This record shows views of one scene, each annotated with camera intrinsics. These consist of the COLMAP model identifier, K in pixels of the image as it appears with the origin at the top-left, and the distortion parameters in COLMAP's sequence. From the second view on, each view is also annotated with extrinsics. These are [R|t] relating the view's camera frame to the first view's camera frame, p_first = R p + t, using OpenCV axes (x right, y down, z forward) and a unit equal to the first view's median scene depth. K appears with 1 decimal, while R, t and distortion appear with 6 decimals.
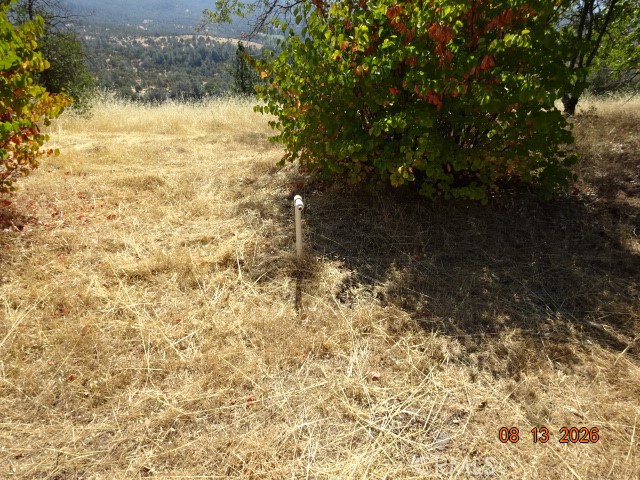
lens RADIAL K [[467.1, 0, 320.5], [0, 467.1, 244.0], [0, 0, 1]] dist [-0.007604, 0.000928]
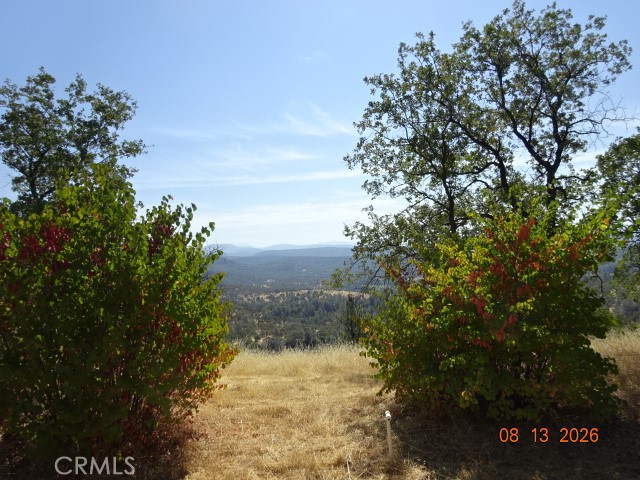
lens RADIAL K [[467.1, 0, 320.5], [0, 467.1, 244.0], [0, 0, 1]] dist [-0.007604, 0.000928]
pose [[0.974590, -0.076148, -0.210654, 0.065733], [-0.036844, 0.873136, -0.486082, 0.110500], [0.220943, 0.481492, 0.848145, -0.382131]]
